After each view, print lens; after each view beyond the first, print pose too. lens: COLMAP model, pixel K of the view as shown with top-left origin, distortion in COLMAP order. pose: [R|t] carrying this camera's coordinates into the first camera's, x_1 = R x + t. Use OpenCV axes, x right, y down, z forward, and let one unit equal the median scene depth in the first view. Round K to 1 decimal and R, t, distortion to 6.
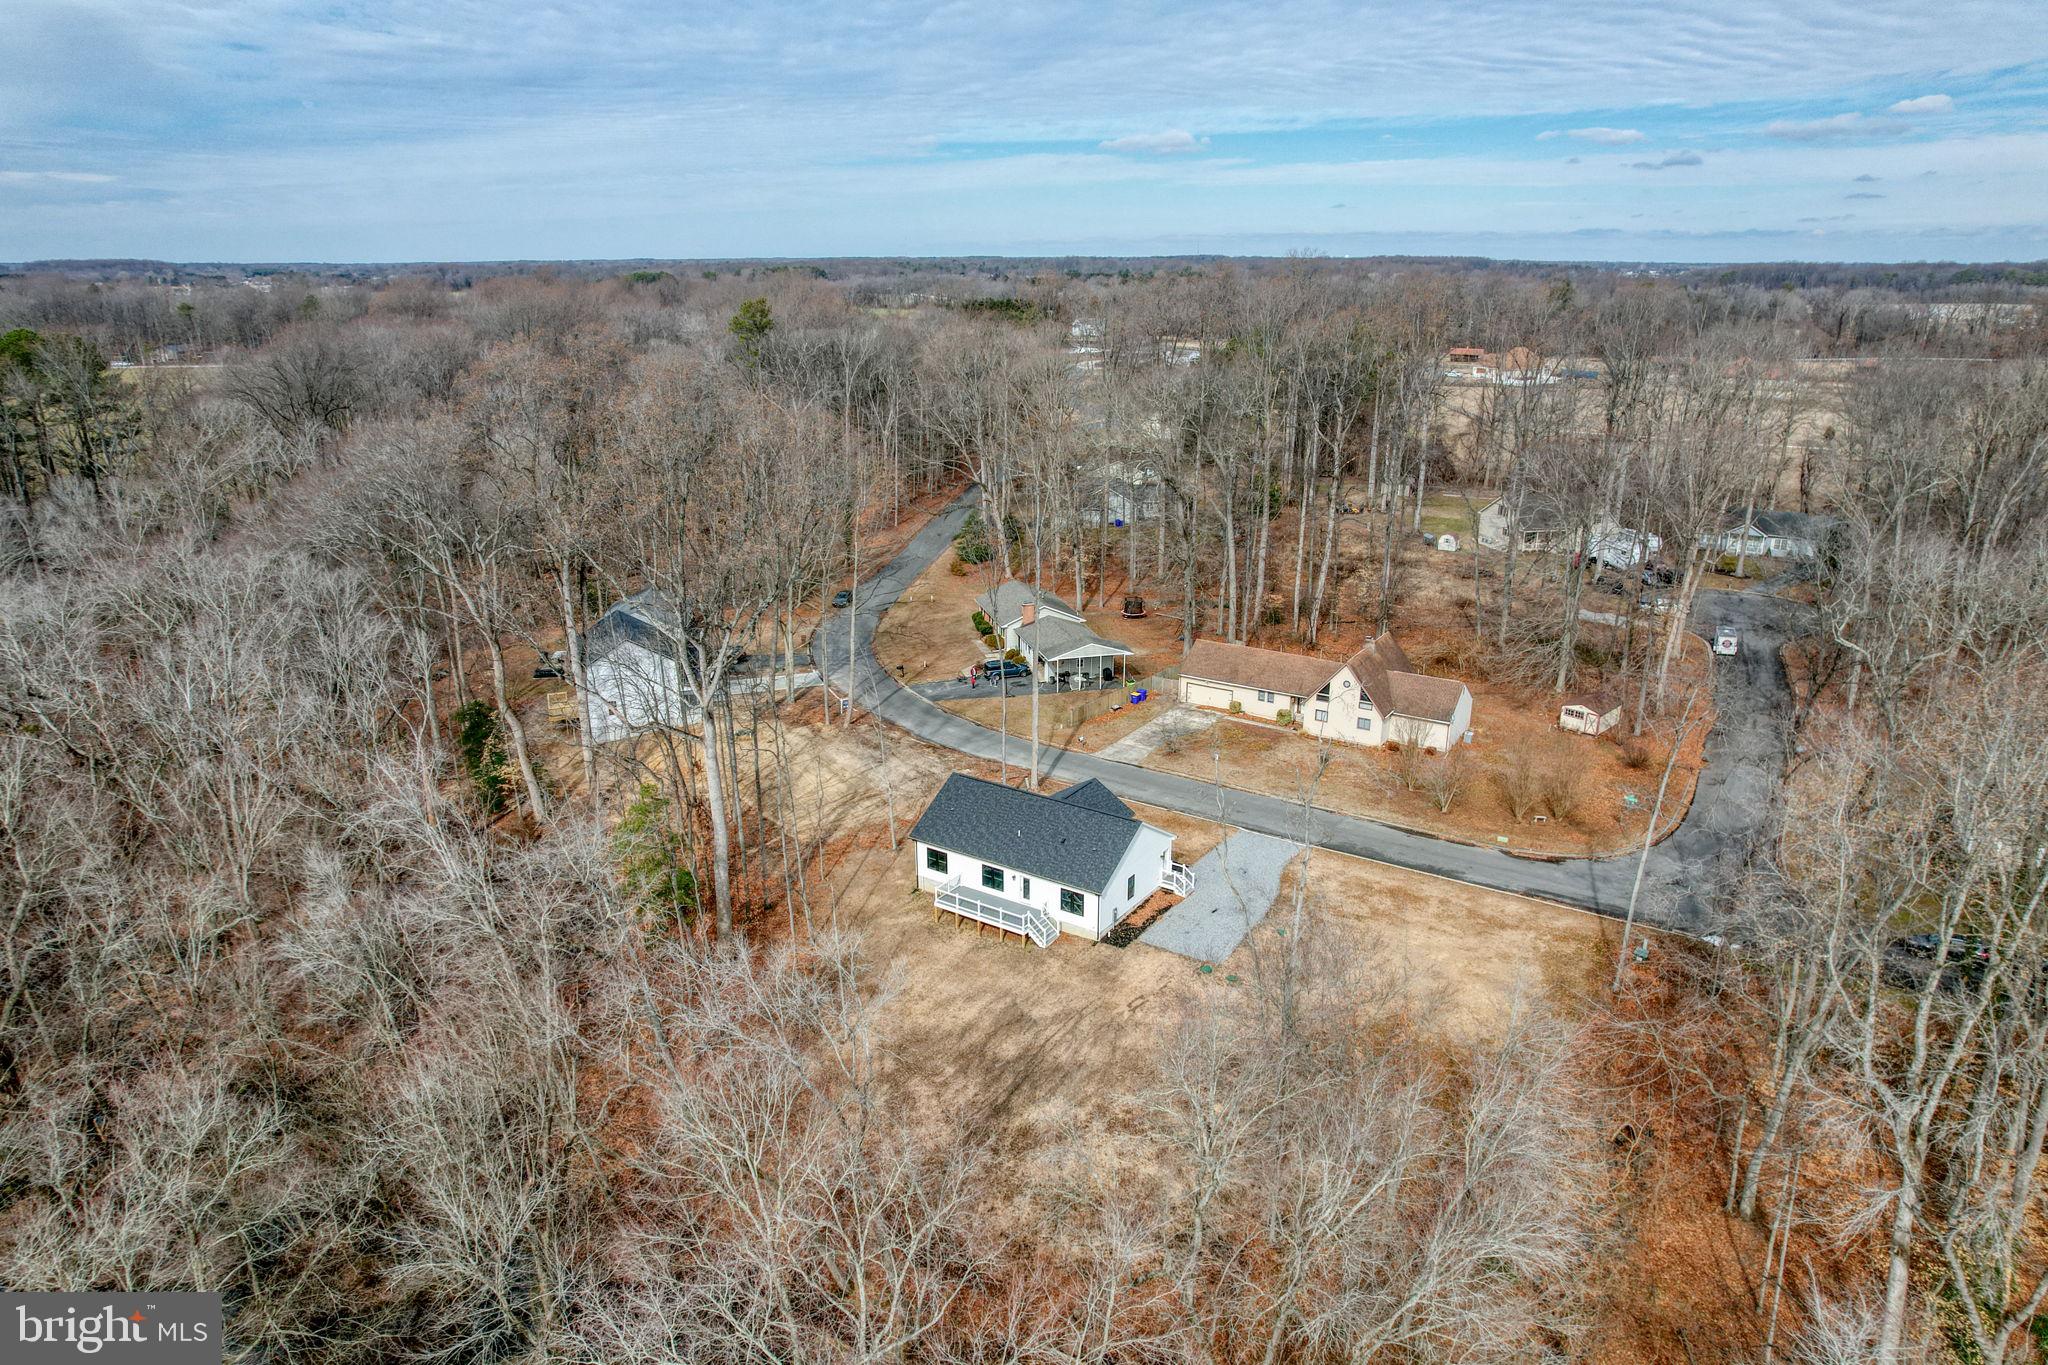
lens RADIAL K [[1099.5, 0, 1054.8], [0, 1099.5, 676.1], [0, 0, 1]] dist [-0.078870, 0.039573]
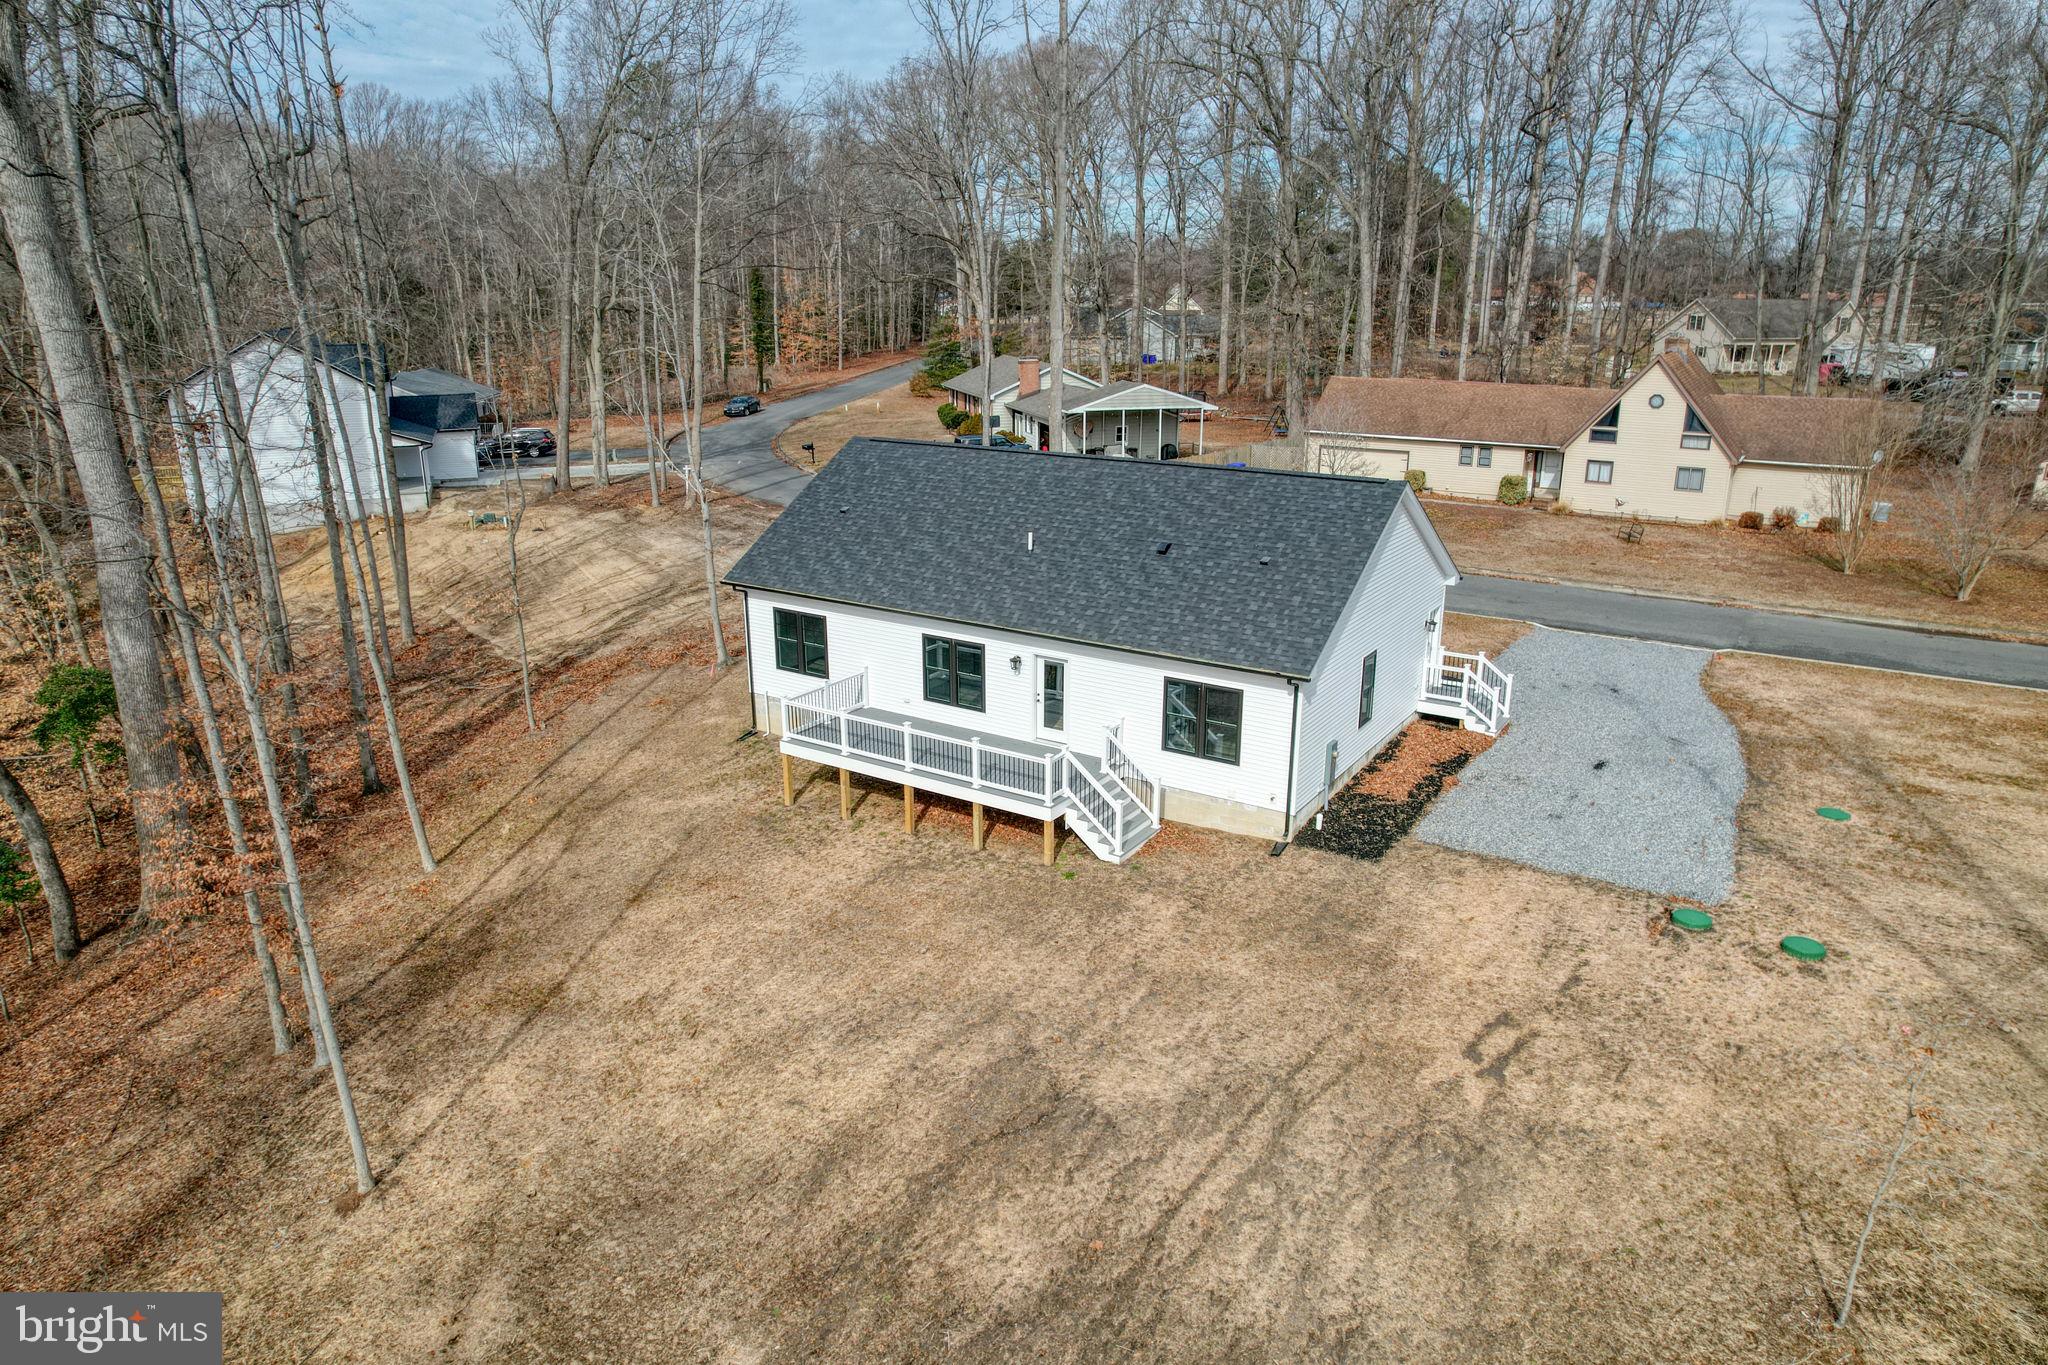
lens RADIAL K [[1099.5, 0, 1054.8], [0, 1099.5, 676.1], [0, 0, 1]] dist [-0.078870, 0.039573]
pose [[0.999904, -0.000916, 0.013845, -0.030560], [0.001223, 0.999753, -0.022180, 0.197677], [-0.013821, 0.022195, 0.999658, 0.674672]]
